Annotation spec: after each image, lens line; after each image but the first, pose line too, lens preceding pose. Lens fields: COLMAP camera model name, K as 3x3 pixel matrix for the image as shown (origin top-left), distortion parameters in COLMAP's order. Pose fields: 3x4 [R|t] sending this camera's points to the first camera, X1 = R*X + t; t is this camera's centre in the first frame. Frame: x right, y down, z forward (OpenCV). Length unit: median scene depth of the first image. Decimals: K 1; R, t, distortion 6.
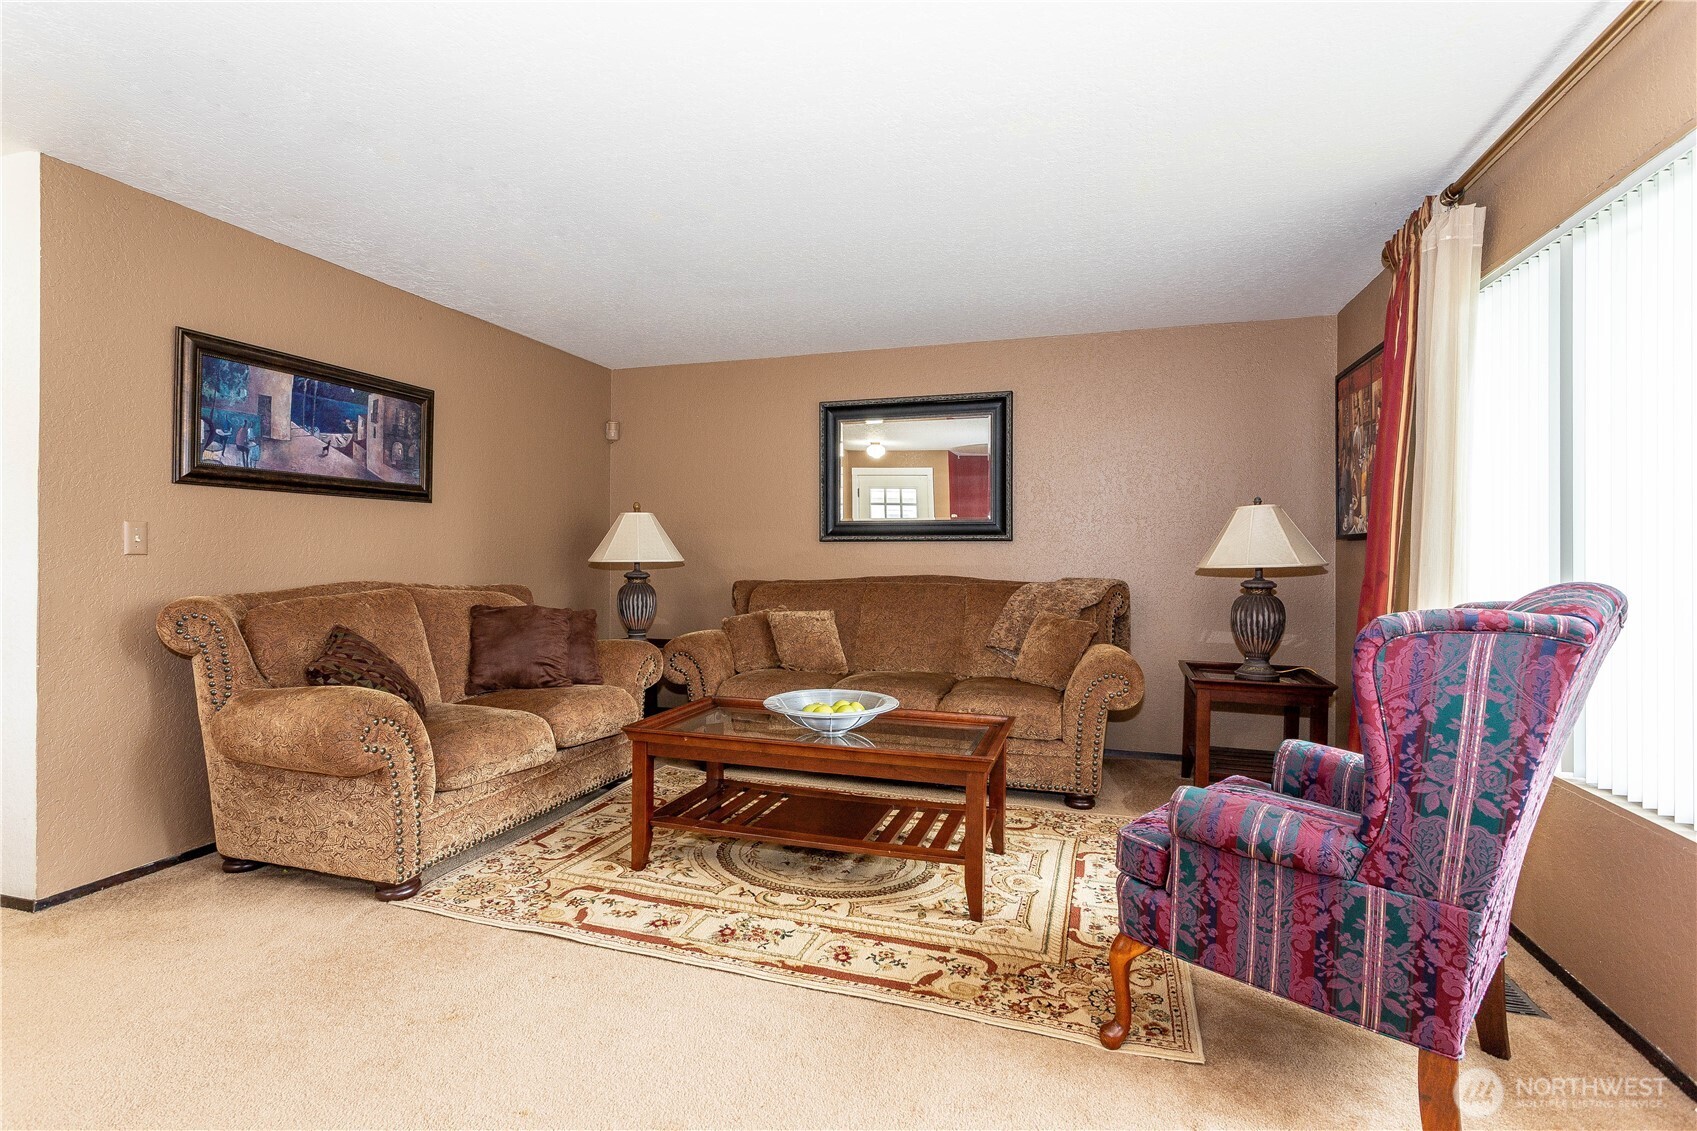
lens RADIAL K [[802.2, 0, 837.0], [0, 802.2, 554.2], [0, 0, 1]] dist [-0.000300, -0.000003]
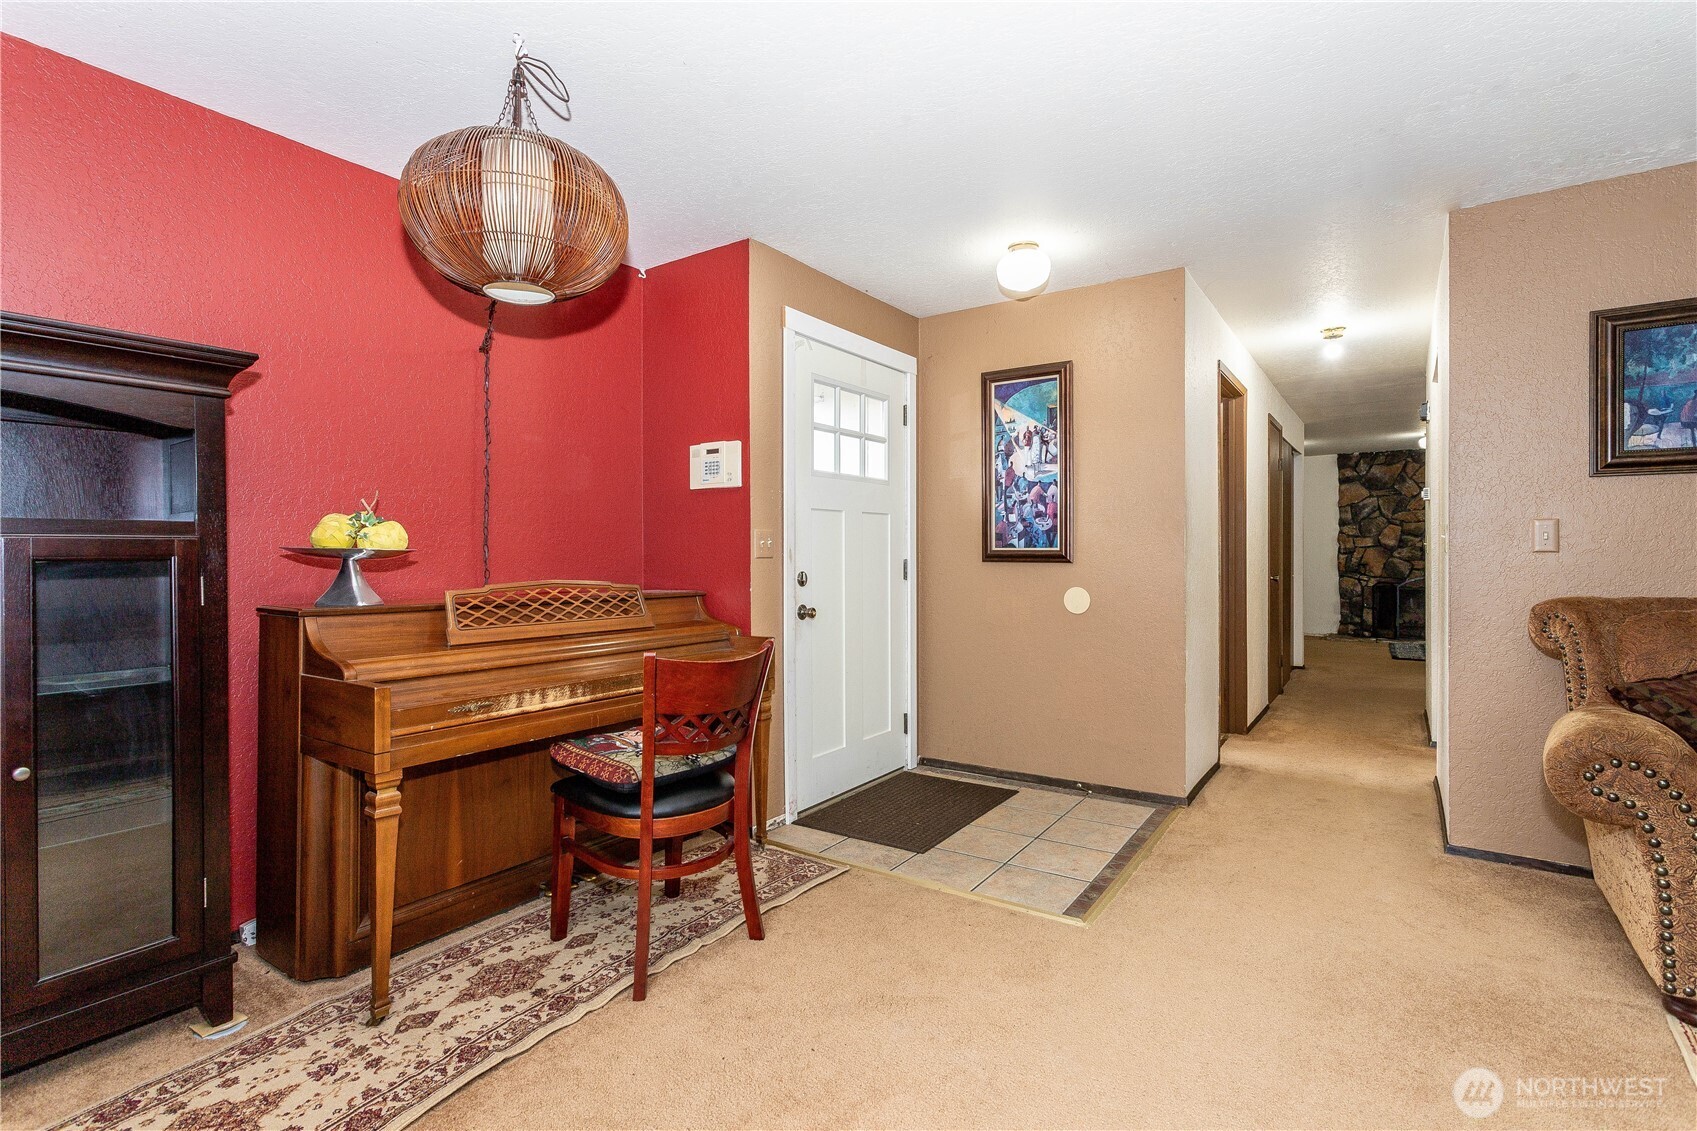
lens RADIAL K [[802.2, 0, 837.0], [0, 802.2, 554.2], [0, 0, 1]] dist [-0.000300, -0.000003]
pose [[-0.306777, 0.001049, -0.951781, 0.349428], [0.000828, 0.999999, 0.000835, 0.001730], [0.951781, -0.000532, -0.306777, 0.434313]]
